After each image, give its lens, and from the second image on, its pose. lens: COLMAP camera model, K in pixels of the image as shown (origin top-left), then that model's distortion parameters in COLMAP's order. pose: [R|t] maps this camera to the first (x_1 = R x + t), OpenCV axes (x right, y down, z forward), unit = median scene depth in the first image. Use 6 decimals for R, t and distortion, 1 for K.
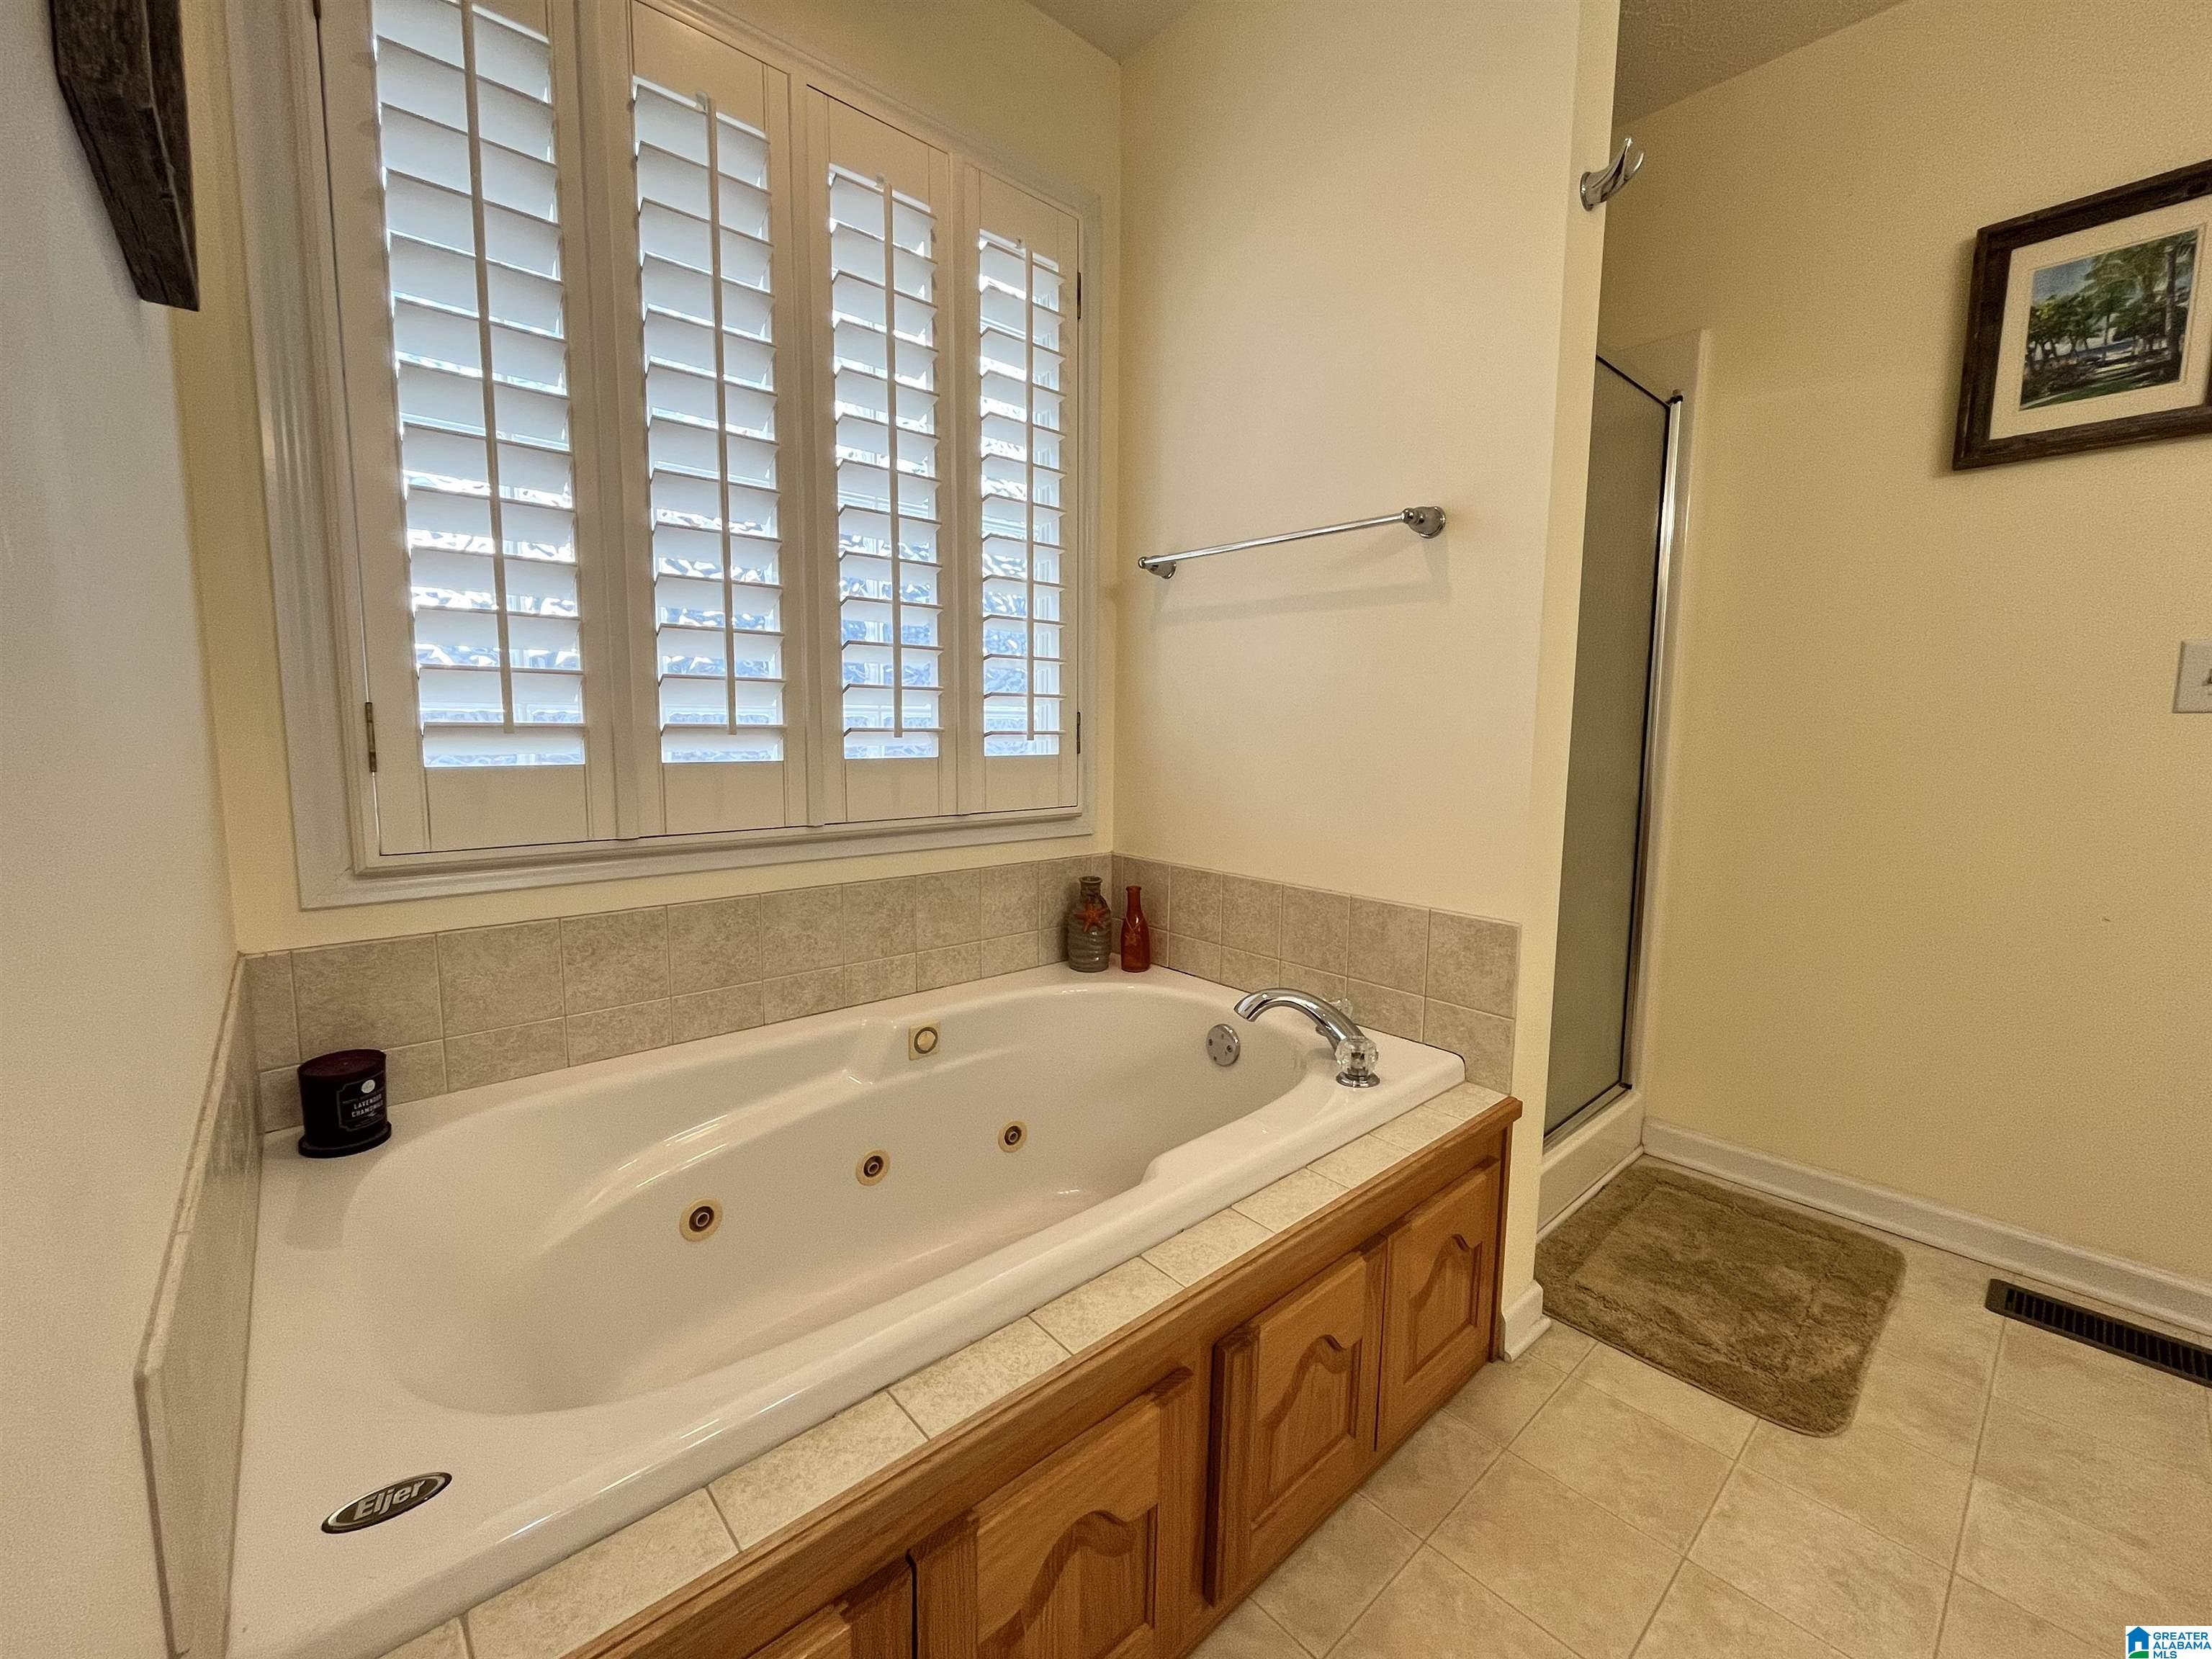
lens RADIAL K [[902.6, 0, 1103.8], [0, 902.6, 827.7], [0, 0, 1]] dist [-0.001869, -0.000234]
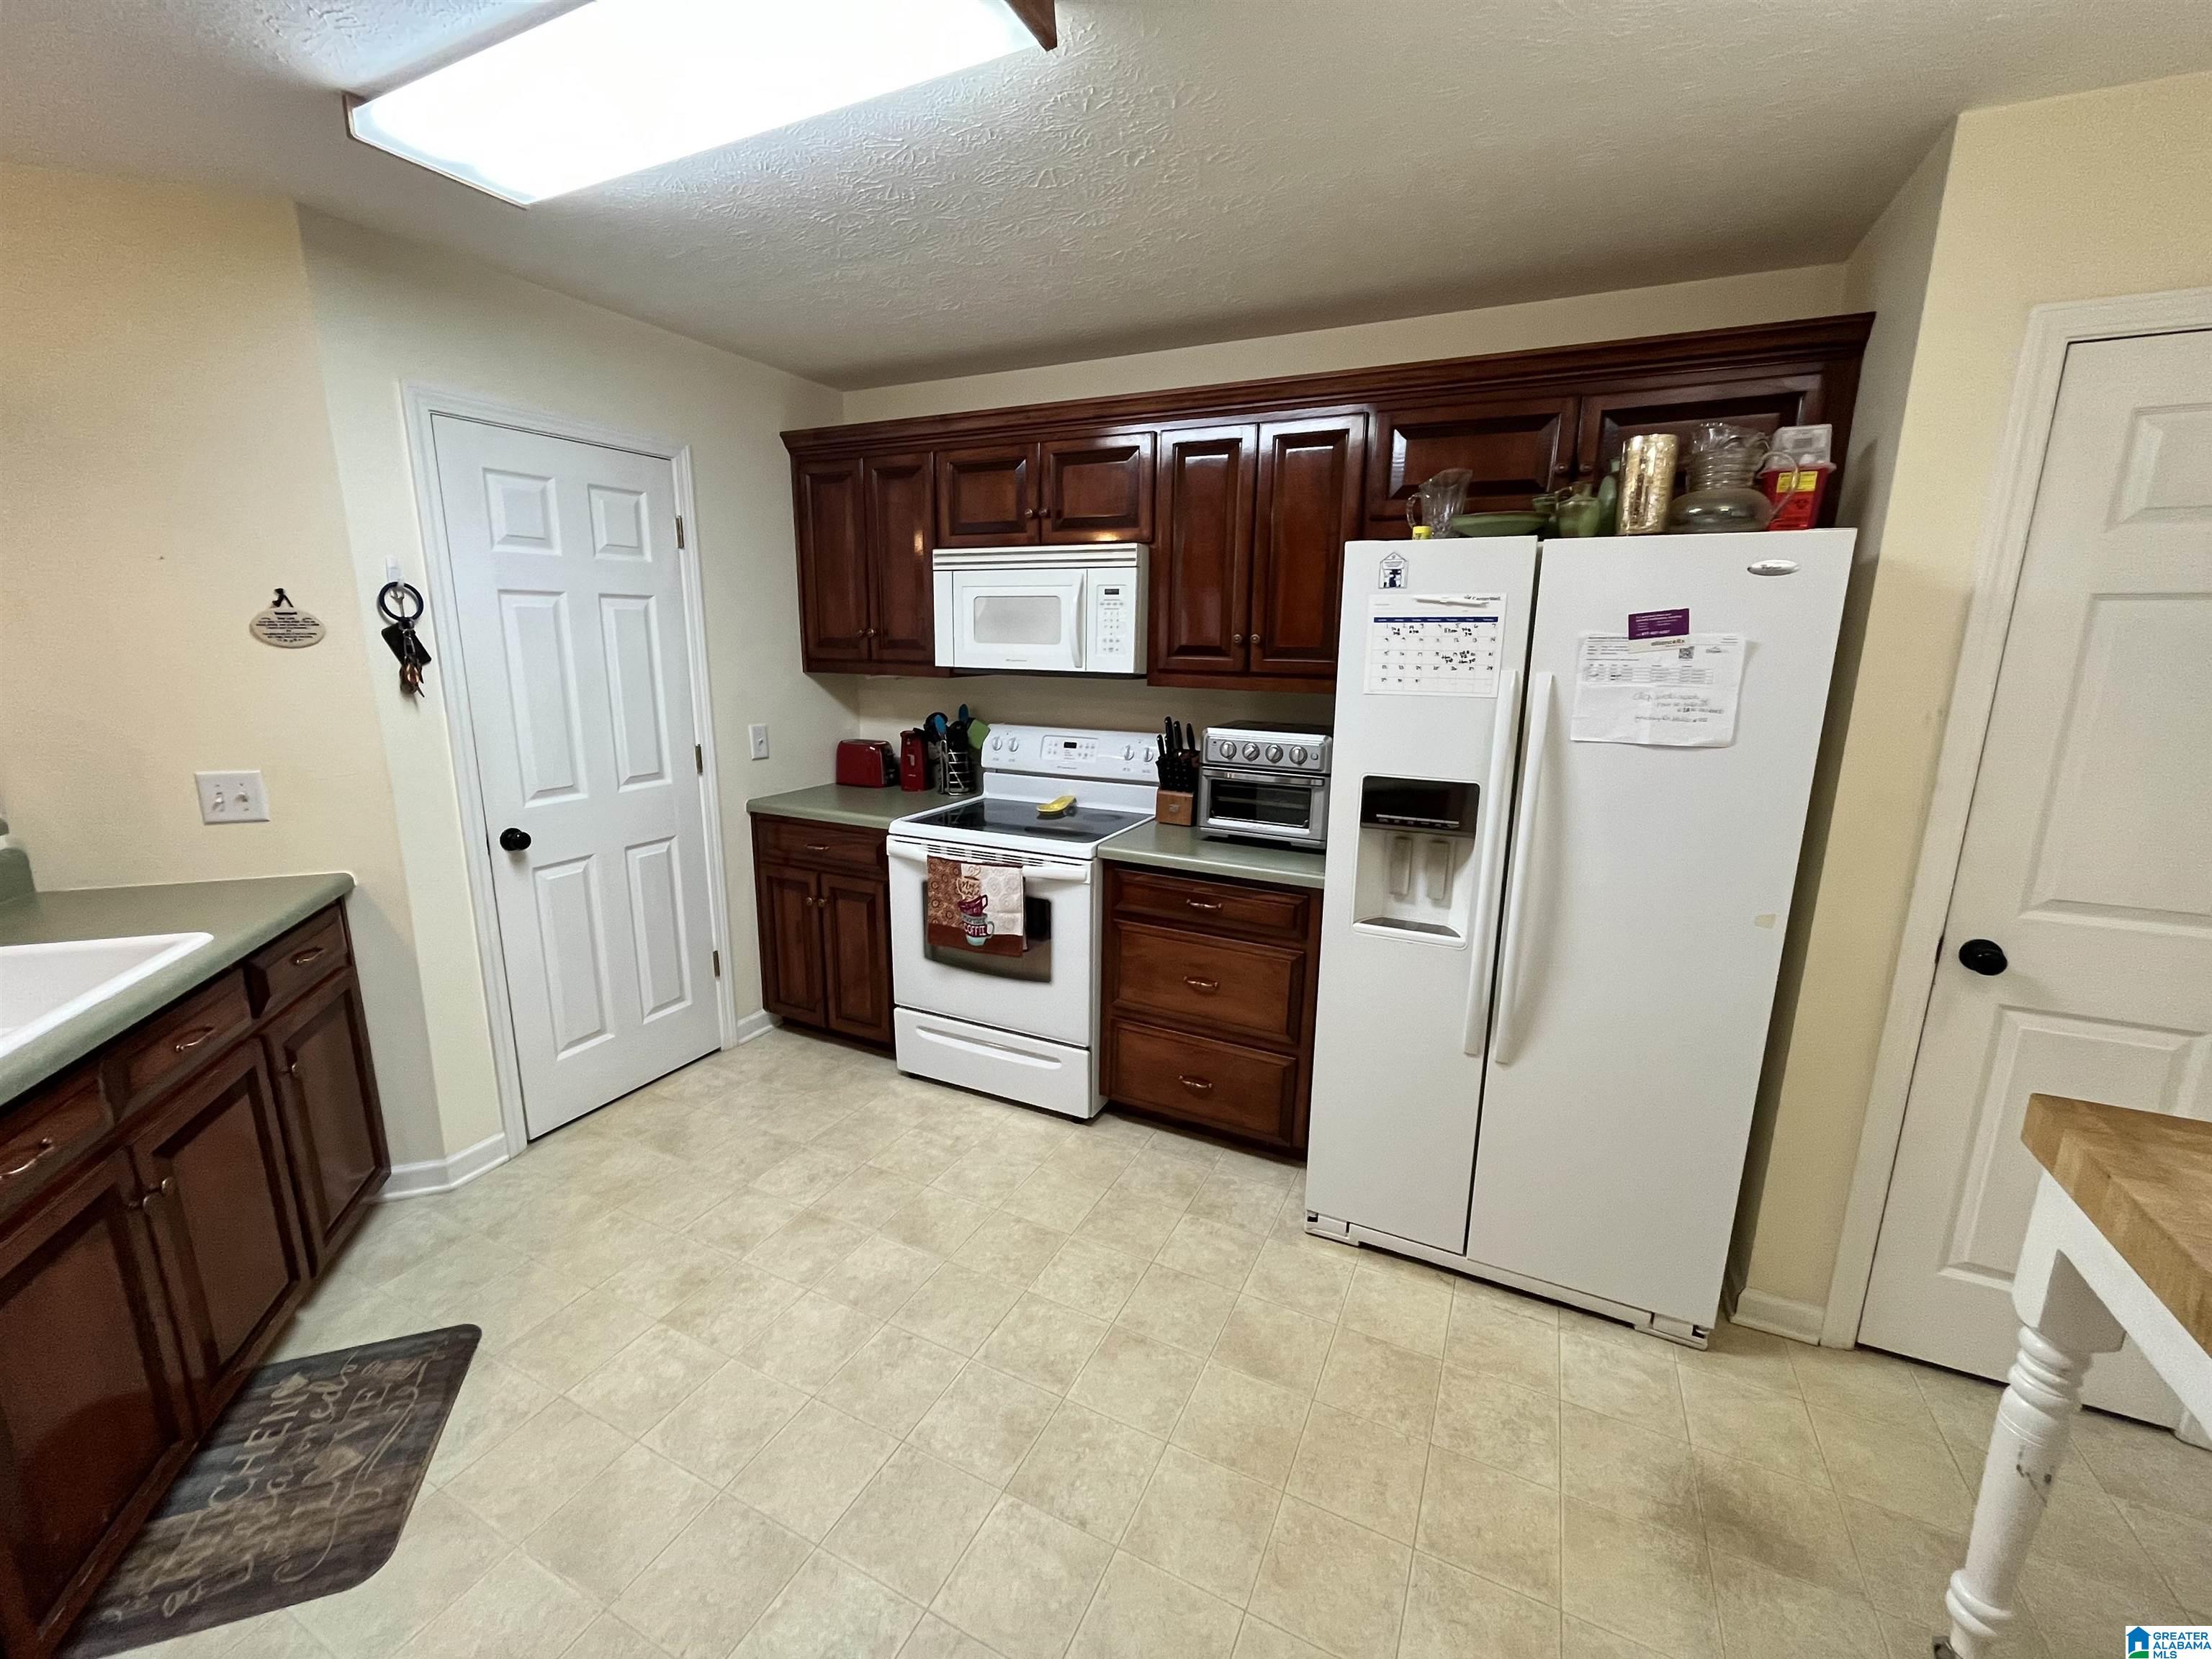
lens RADIAL K [[902.6, 0, 1107.7], [0, 902.6, 831.3], [0, 0, 1]] dist [-0.001869, -0.000234]
pose [[0.925112, -0.074914, 0.372231, 0.134557], [0.037169, 0.993502, 0.107571, -0.263312], [-0.377871, -0.085680, 0.921885, -0.556856]]
